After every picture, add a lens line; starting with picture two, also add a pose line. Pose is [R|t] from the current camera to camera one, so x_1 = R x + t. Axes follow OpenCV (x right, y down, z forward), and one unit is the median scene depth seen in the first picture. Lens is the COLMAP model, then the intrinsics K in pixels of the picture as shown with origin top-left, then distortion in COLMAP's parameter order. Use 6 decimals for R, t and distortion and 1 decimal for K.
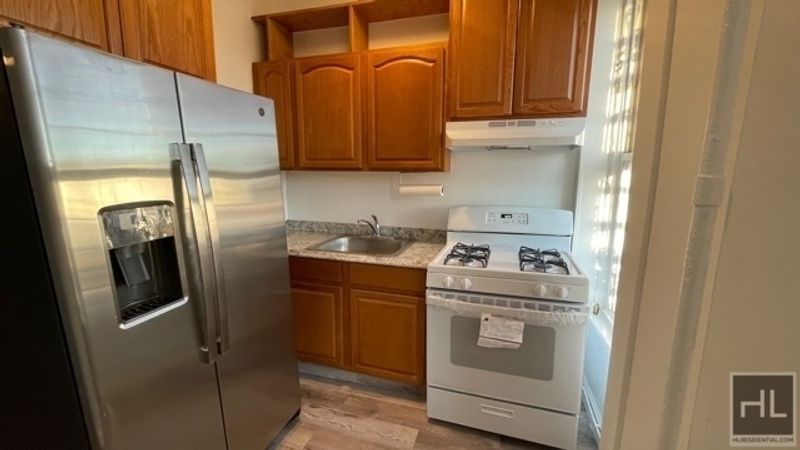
lens RADIAL K [[325.6, 0, 400.4], [0, 325.6, 225.8], [0, 0, 1]] dist [-0.001375, -0.000647]
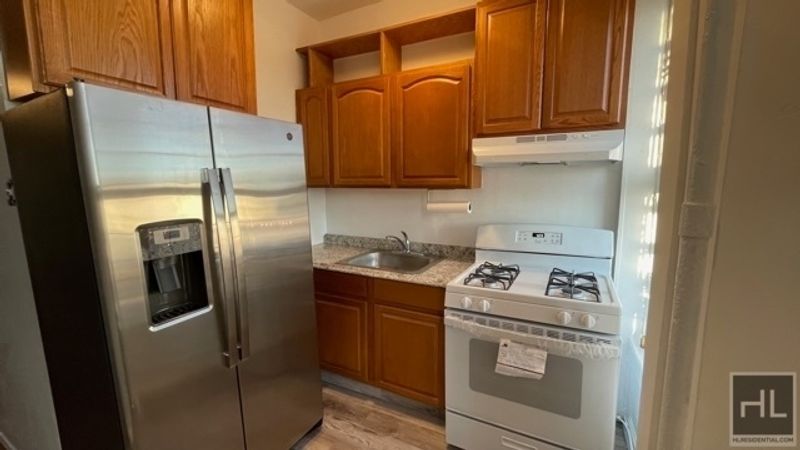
lens RADIAL K [[325.6, 0, 400.4], [0, 325.6, 225.8], [0, 0, 1]] dist [-0.001375, -0.000647]
pose [[0.985307, 0.013434, -0.170264, 0.102955], [-0.020196, 0.999072, -0.038047, -0.014018], [0.169595, 0.040927, 0.984664, 0.003045]]
